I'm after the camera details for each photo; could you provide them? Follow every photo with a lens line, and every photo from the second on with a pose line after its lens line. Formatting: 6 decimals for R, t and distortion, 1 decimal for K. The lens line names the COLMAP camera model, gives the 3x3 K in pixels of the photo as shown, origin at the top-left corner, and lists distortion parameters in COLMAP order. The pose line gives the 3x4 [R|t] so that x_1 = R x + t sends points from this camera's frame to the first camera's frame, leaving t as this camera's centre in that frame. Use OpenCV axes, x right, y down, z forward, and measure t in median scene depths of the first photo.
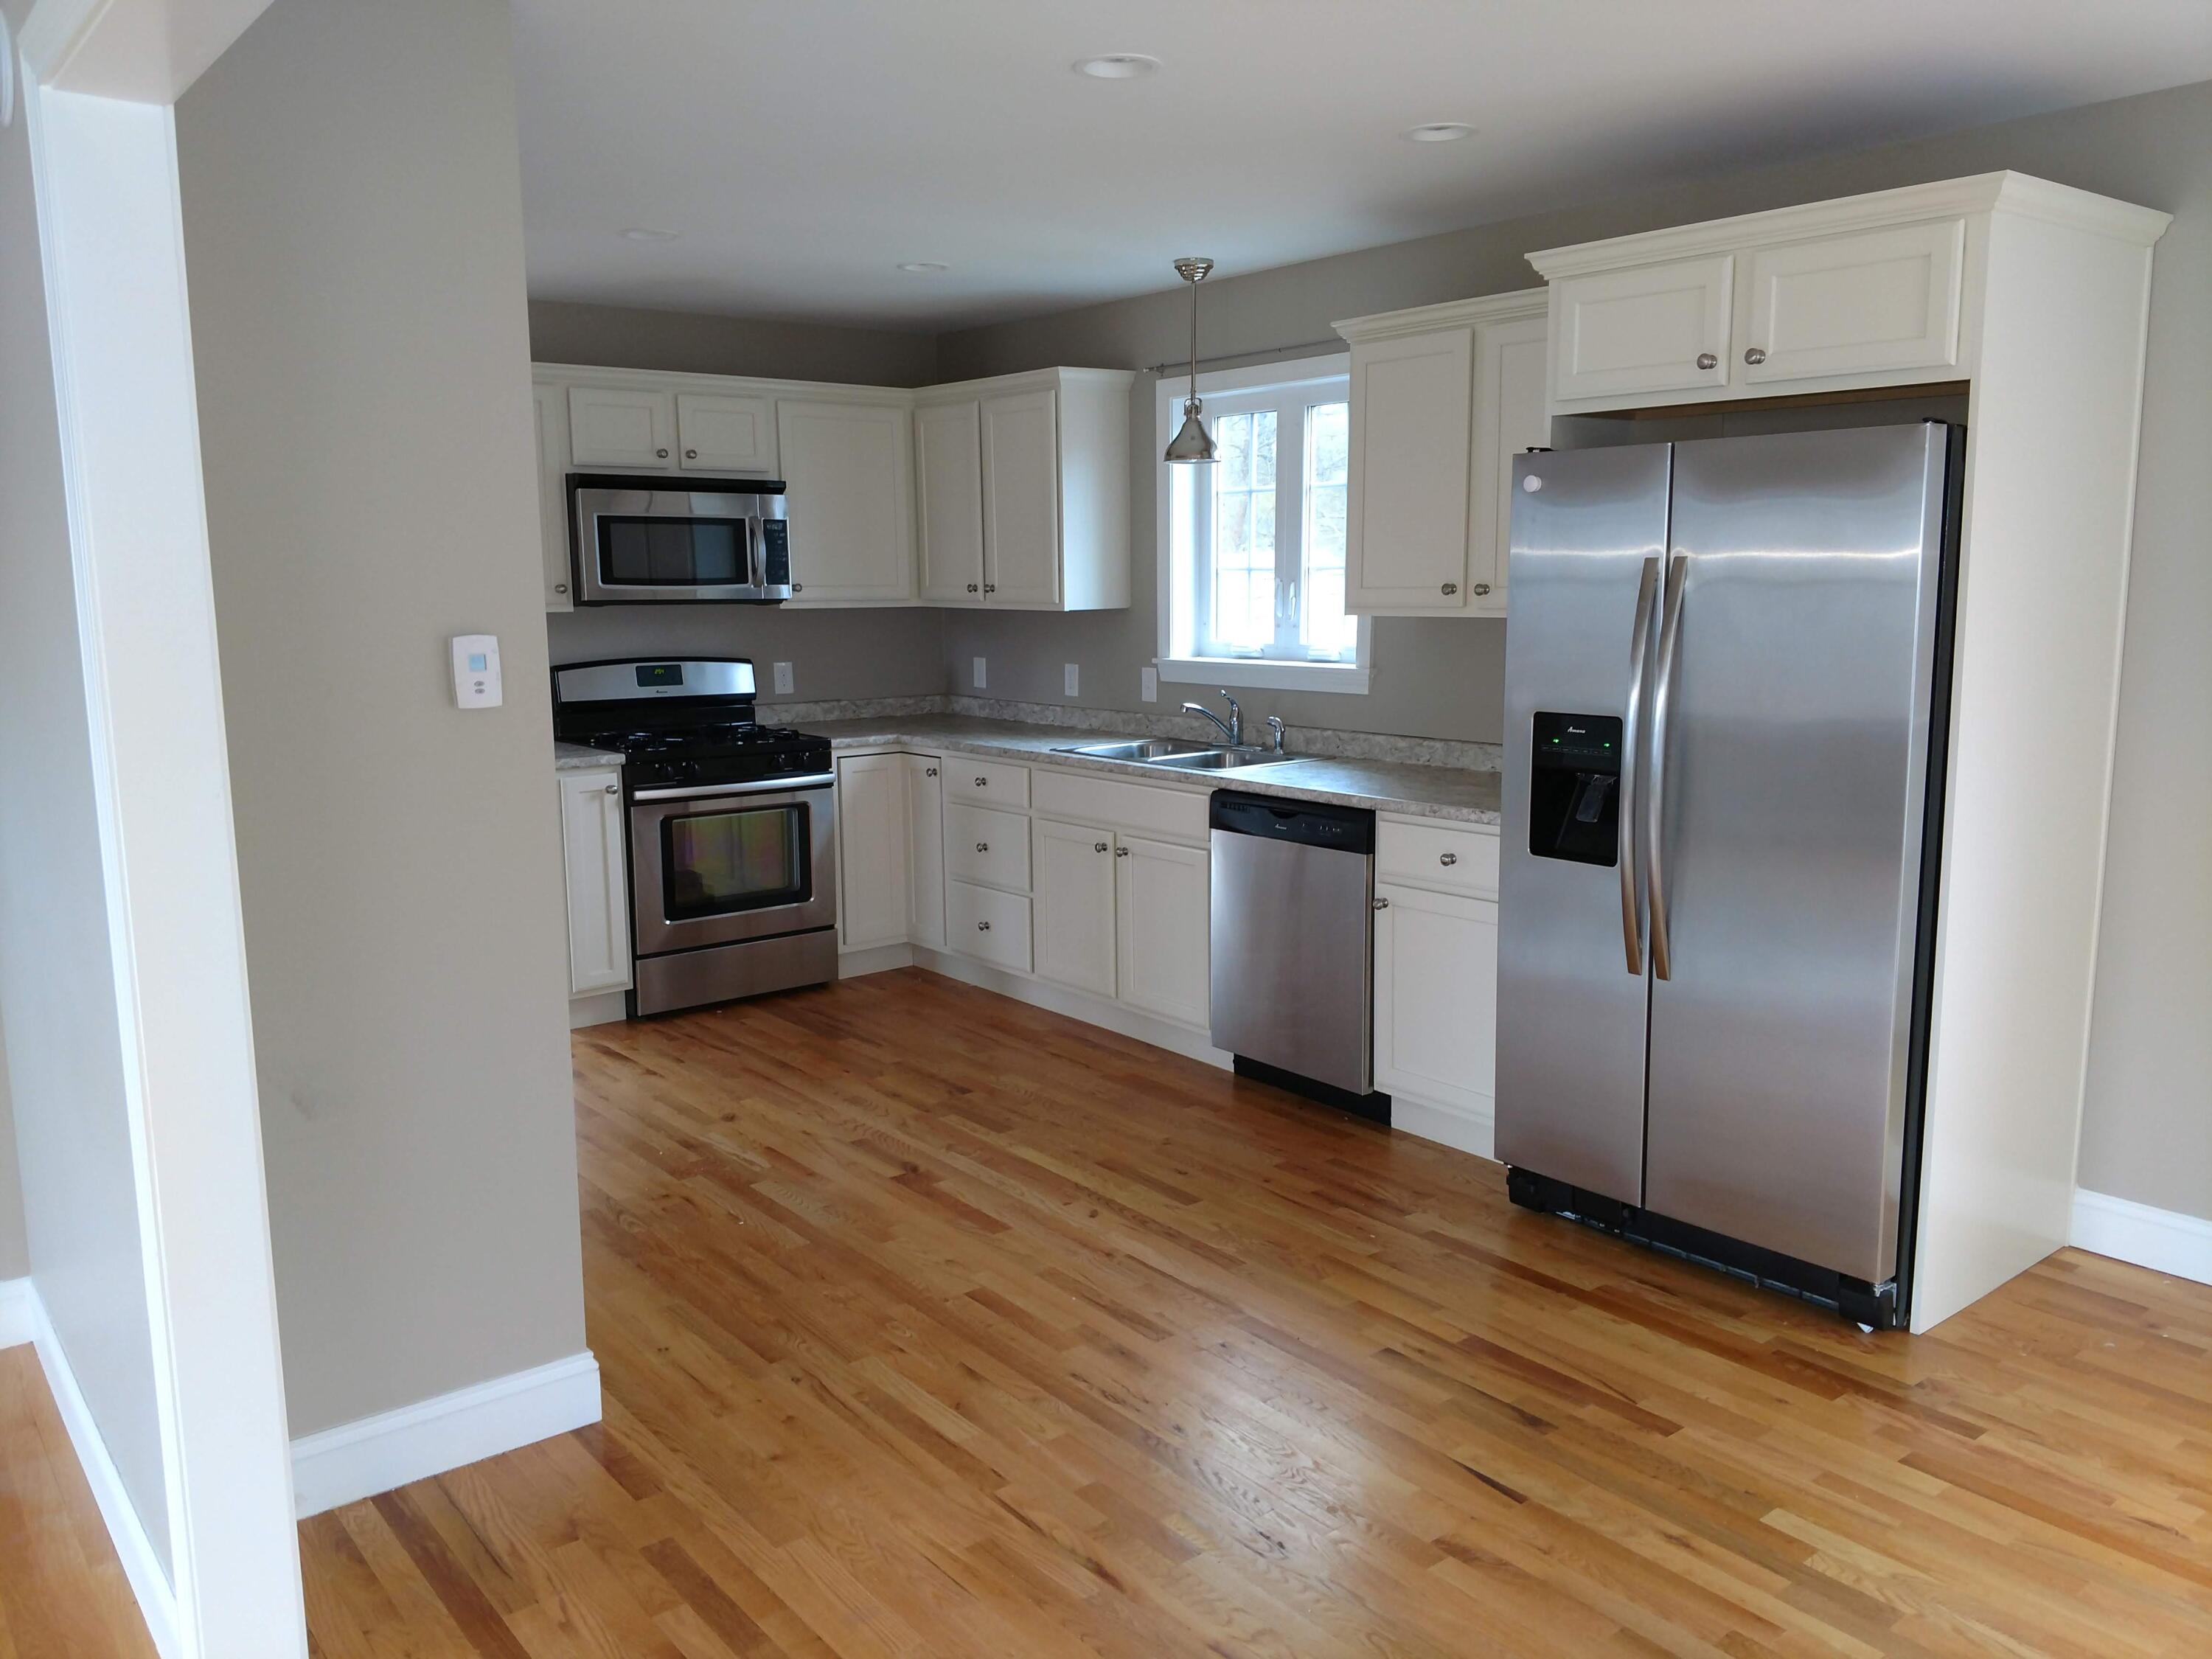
lens RADIAL K [[1686.1, 0, 1106.0], [0, 1686.1, 829.5], [0, 0, 1]] dist [0.091139, -0.104379]
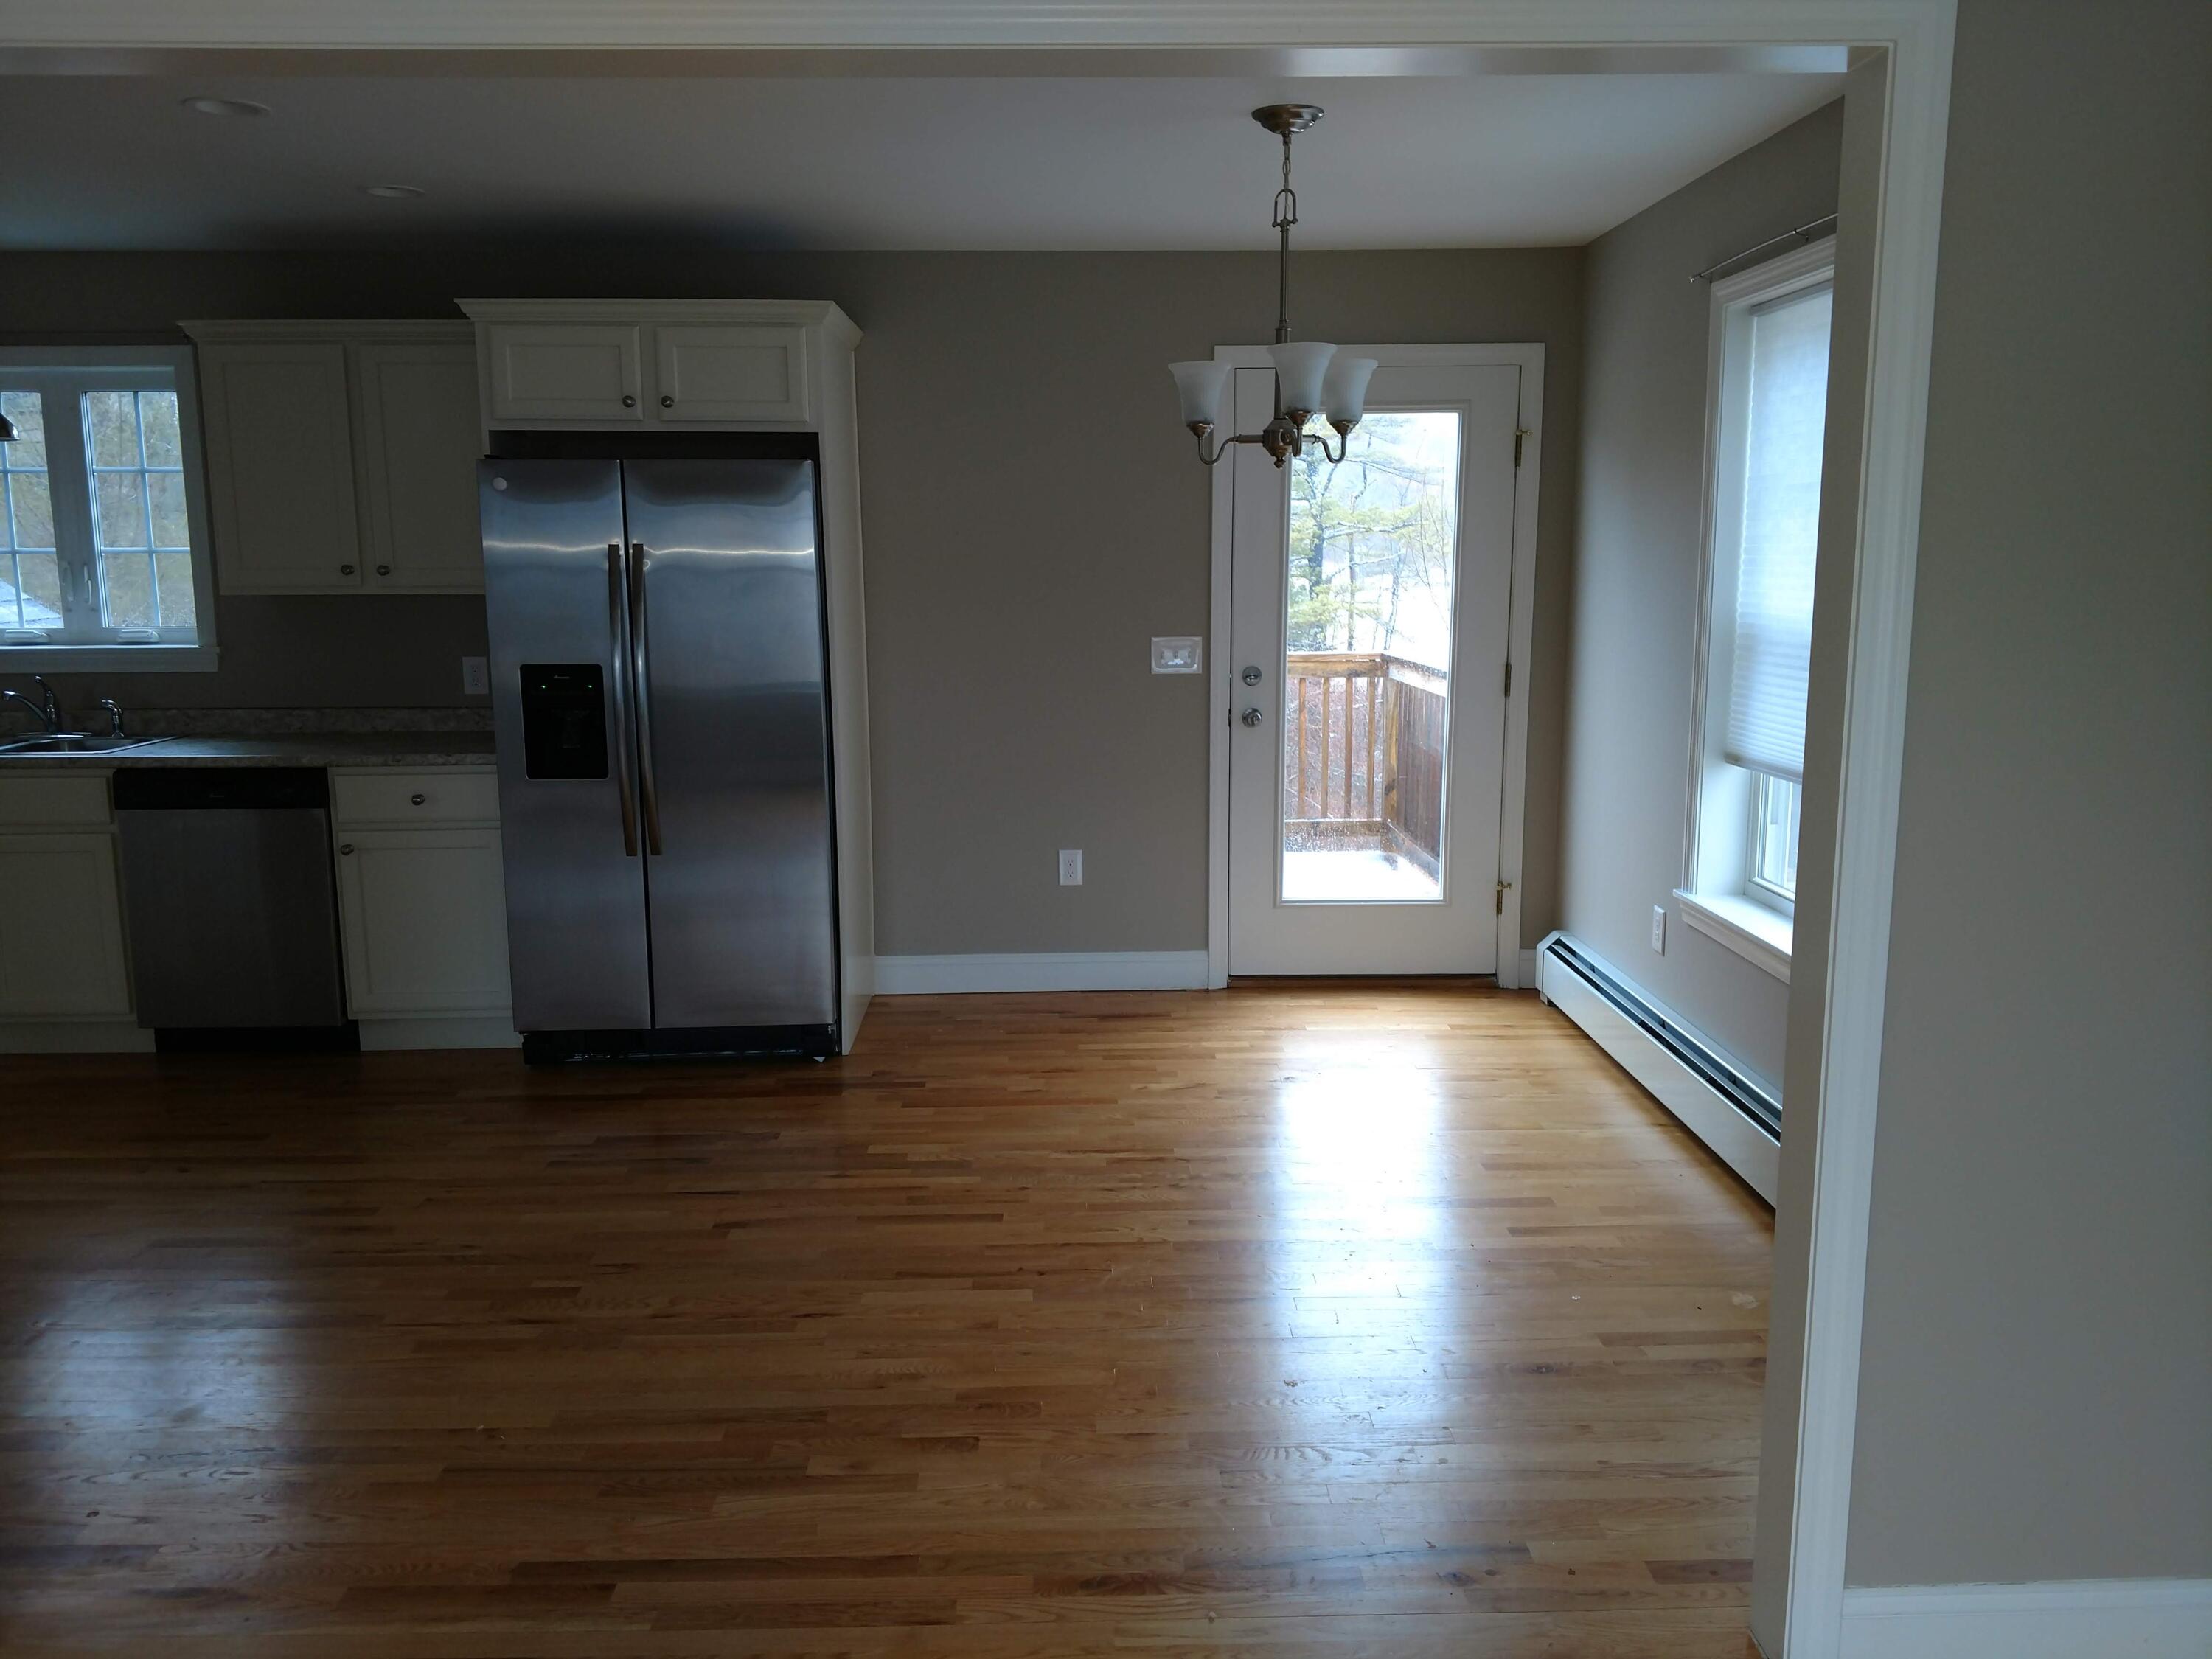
lens RADIAL K [[1682.3, 0, 1159.3], [0, 1682.3, 853.3], [0, 0, 1]] dist [-0.024723, 0.001991]
pose [[0.582208, -0.134871, 0.801775, -0.486876], [0.119240, 0.989646, 0.079888, 0.025998], [-0.804249, 0.049092, 0.592262, -0.110323]]
